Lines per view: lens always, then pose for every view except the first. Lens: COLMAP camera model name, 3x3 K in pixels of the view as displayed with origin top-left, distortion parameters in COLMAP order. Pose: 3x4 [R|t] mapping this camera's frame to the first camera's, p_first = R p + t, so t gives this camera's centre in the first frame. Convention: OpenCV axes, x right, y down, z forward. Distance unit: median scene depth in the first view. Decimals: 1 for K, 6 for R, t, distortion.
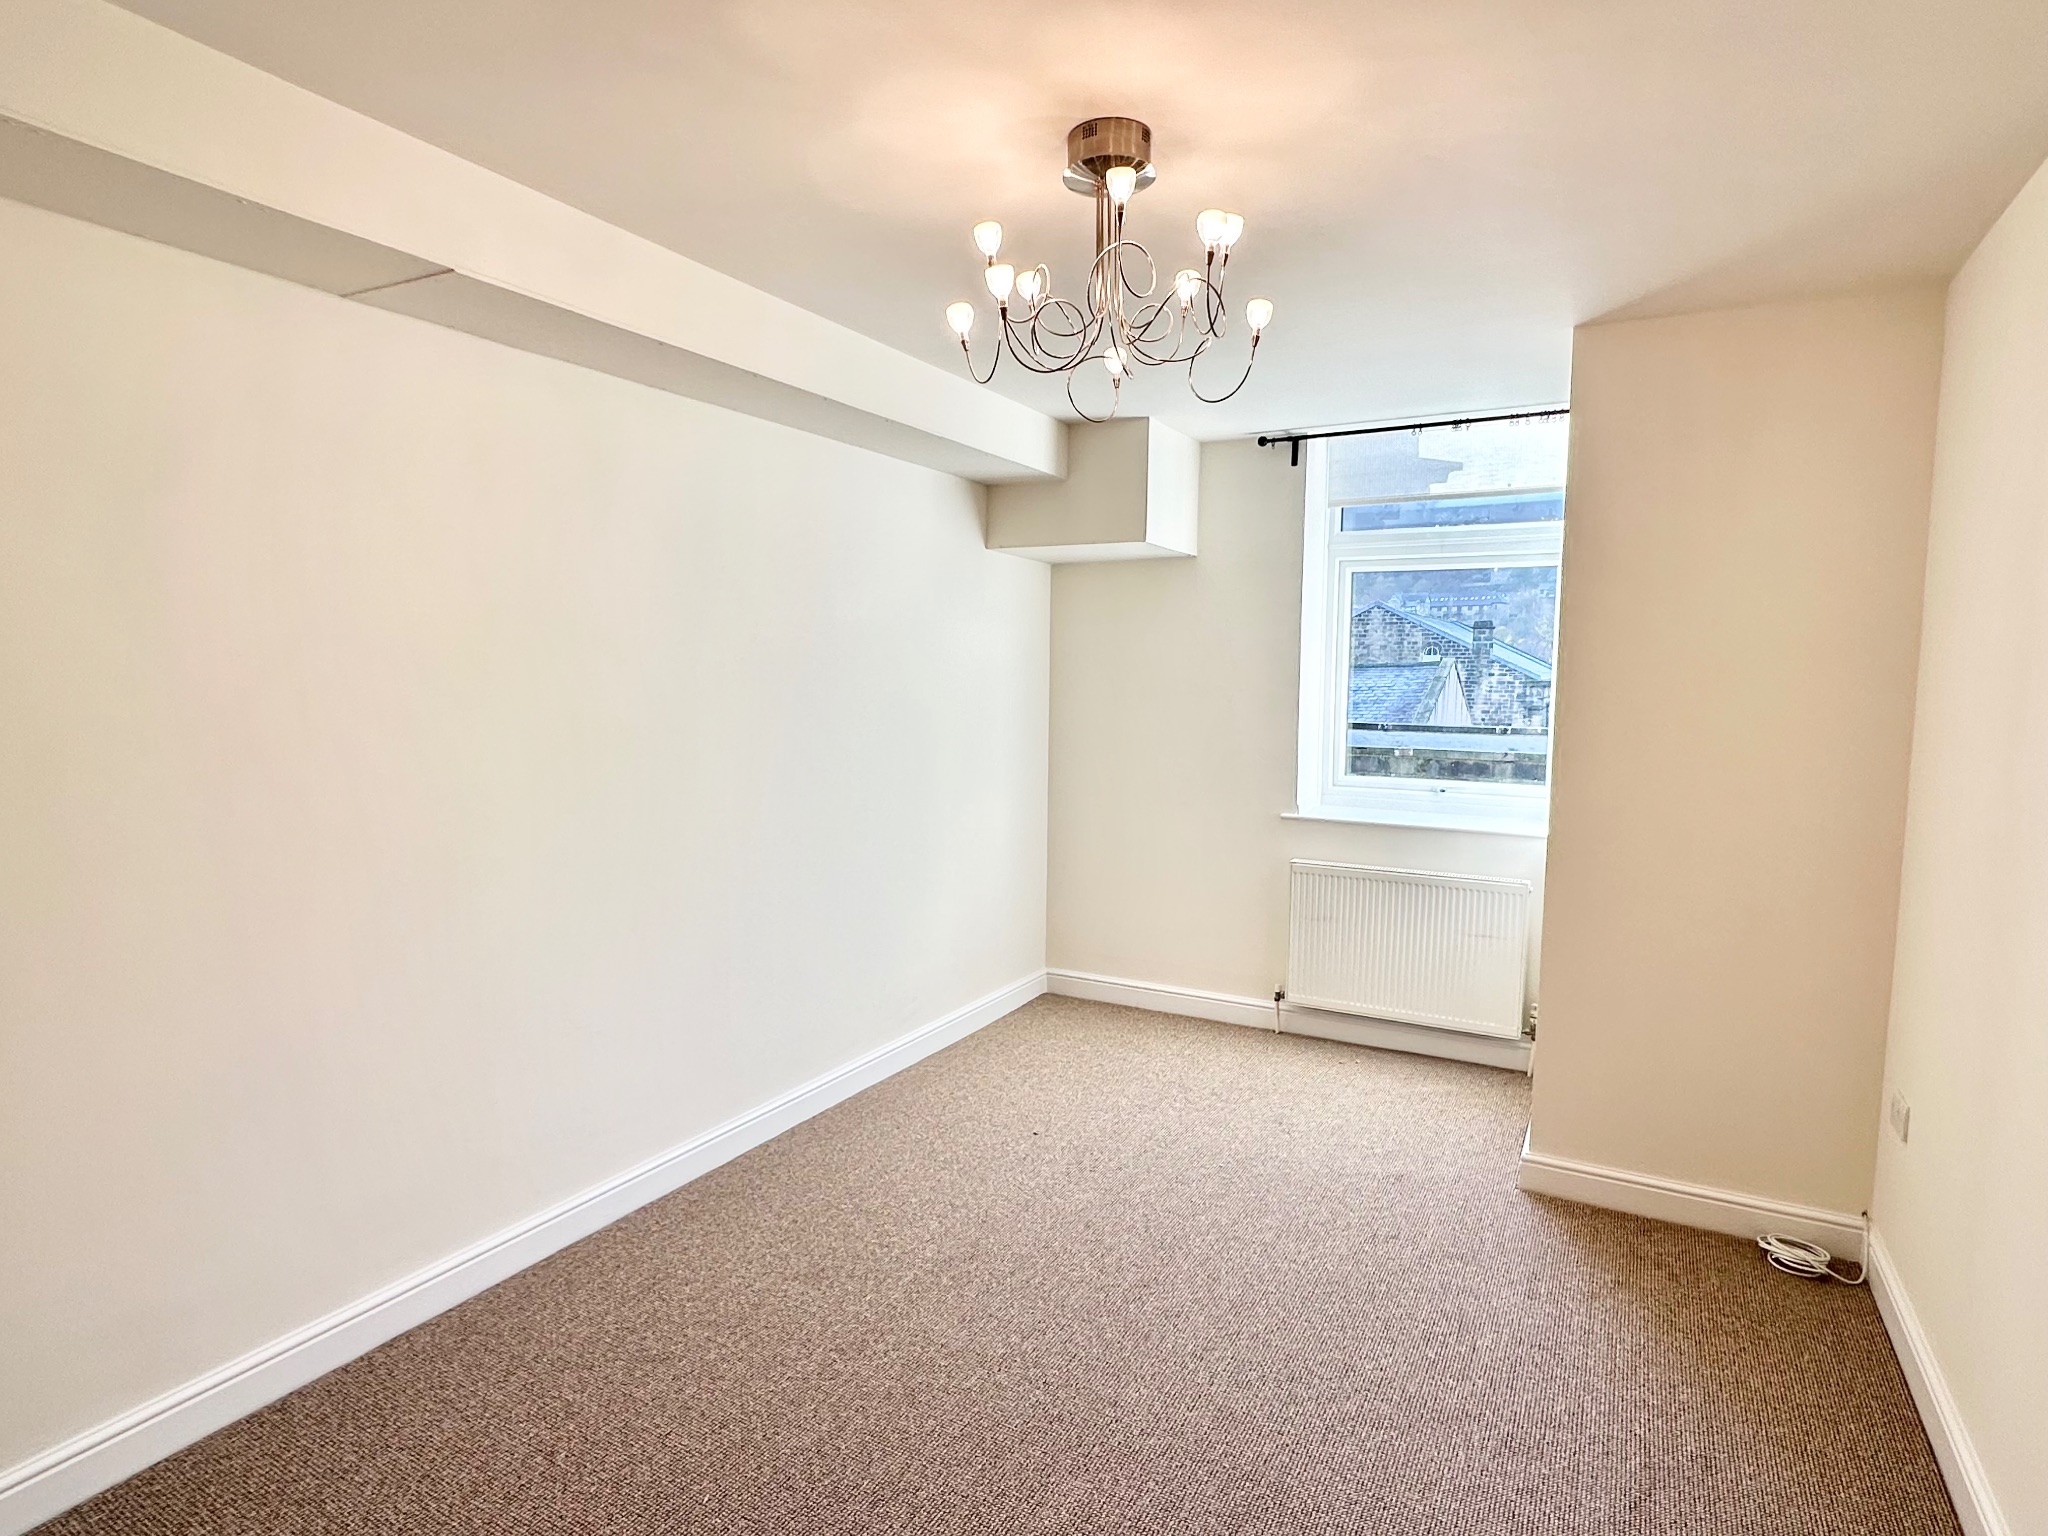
lens RADIAL K [[1117.2, 0, 1024.0], [0, 1117.2, 768.0], [0, 0, 1]] dist [0.001850, -0.000154]
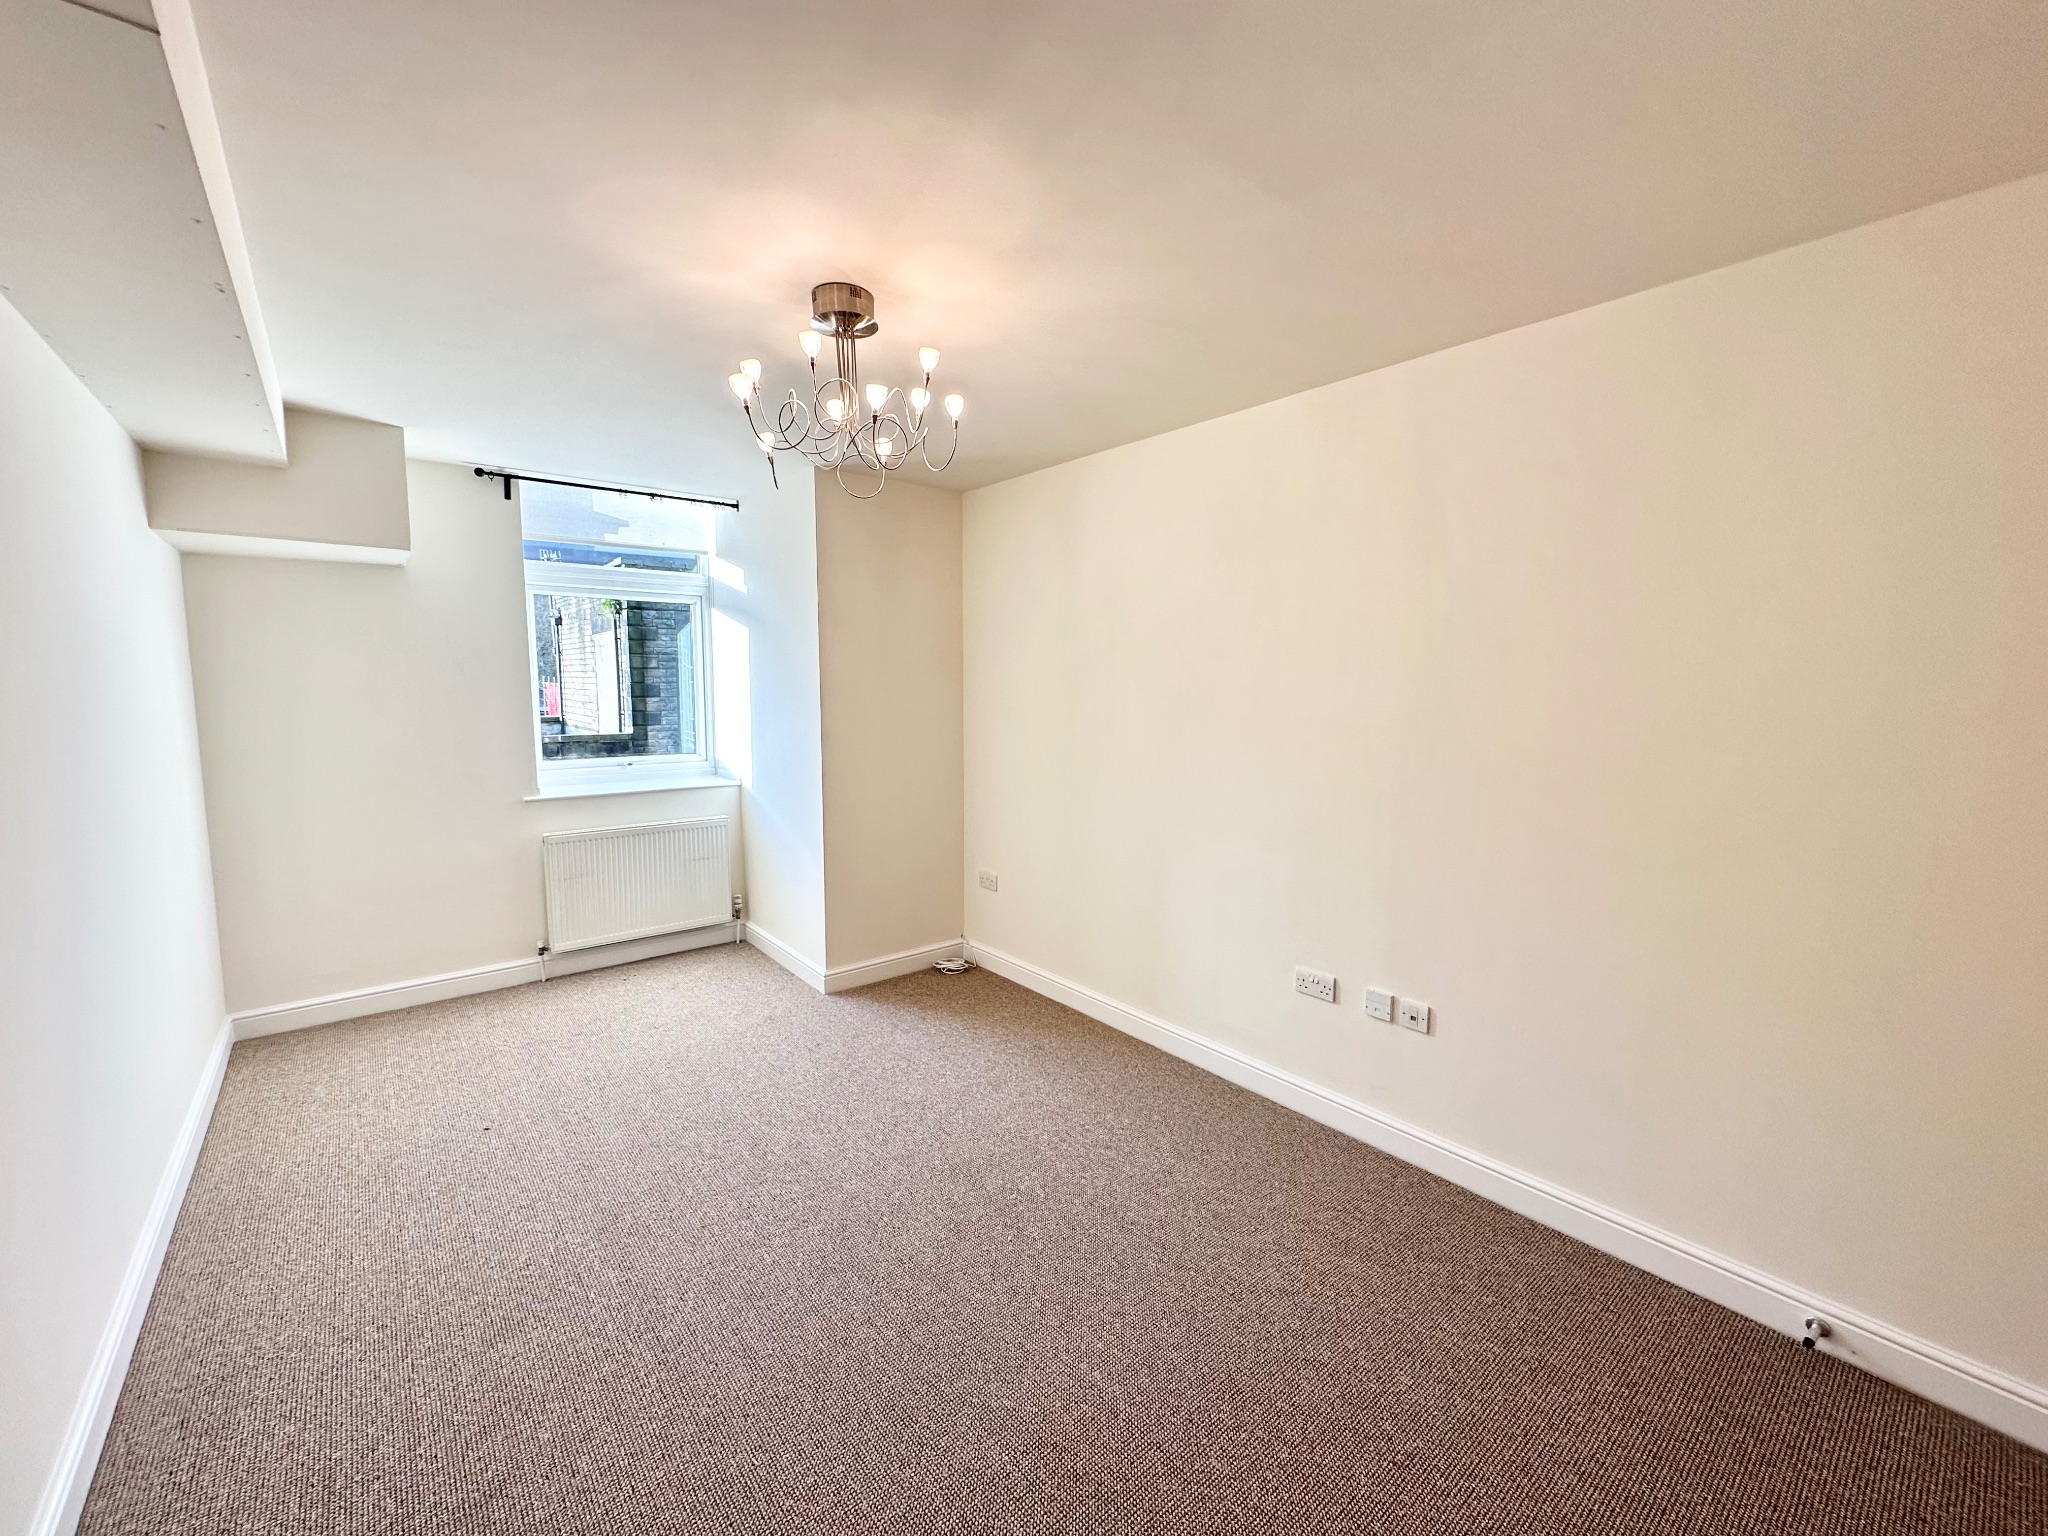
lens RADIAL K [[817.4, 0, 1026.9], [0, 817.4, 761.9], [0, 0, 1]] dist [0.001004, 0.000056]
pose [[0.365380, -0.103345, 0.925104, -0.377872], [0.080167, 0.993619, 0.079336, -0.023454], [-0.927400, 0.045176, 0.371334, 0.195827]]
